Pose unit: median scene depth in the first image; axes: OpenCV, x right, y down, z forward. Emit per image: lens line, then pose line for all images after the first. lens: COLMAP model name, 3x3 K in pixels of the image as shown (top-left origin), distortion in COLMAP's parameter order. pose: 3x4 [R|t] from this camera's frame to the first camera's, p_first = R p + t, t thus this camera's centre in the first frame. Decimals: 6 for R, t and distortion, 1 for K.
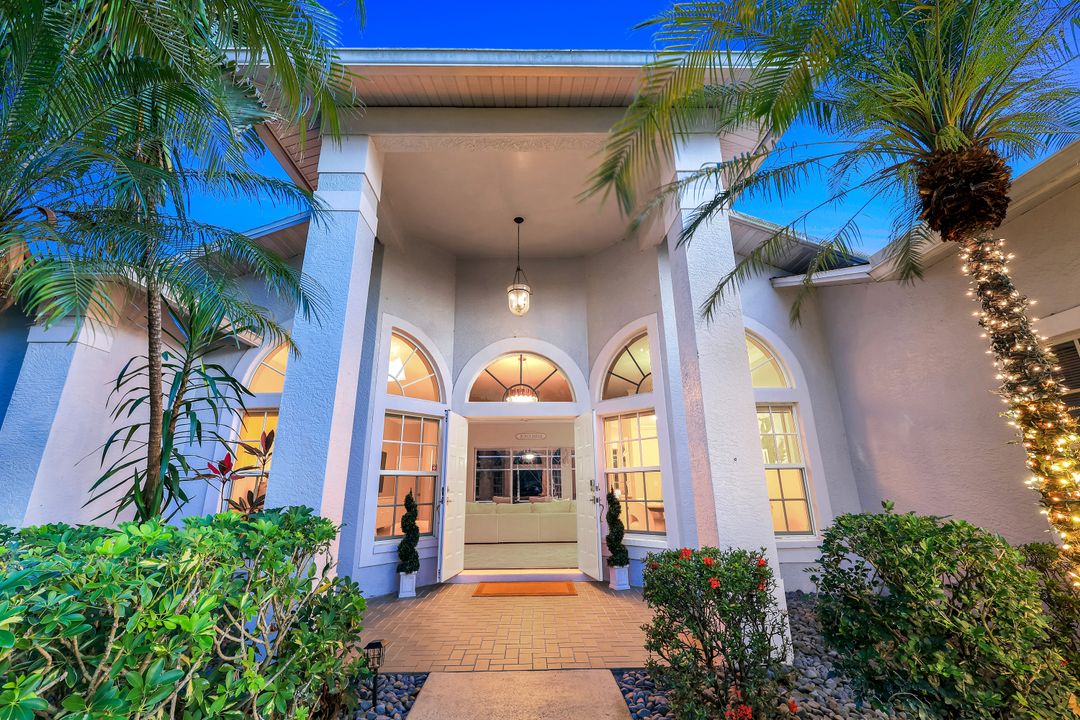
lens RADIAL K [[438.7, 0, 547.2], [0, 438.7, 365.0], [0, 0, 1]] dist [0.001296, 0.000111]
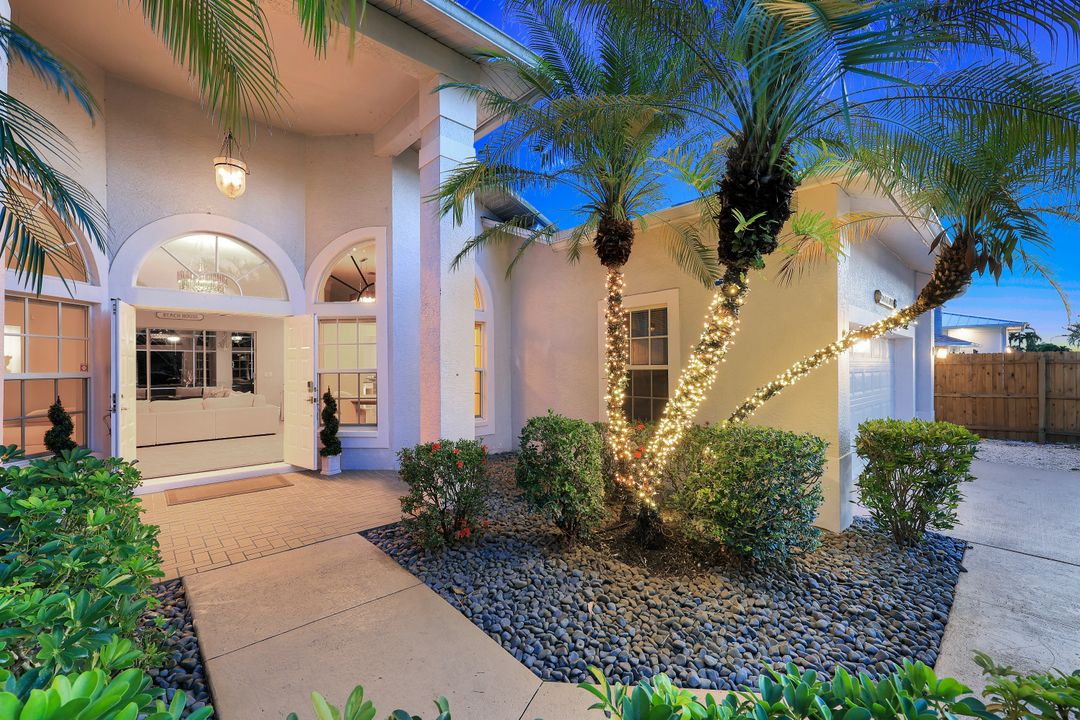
lens RADIAL K [[438.7, 0, 547.2], [0, 438.7, 365.0], [0, 0, 1]] dist [0.001296, 0.000111]
pose [[0.739536, 0.014257, 0.672966, -0.352814], [-0.193375, 0.962131, 0.192121, -0.162196], [-0.644743, -0.272215, 0.714287, -0.177508]]
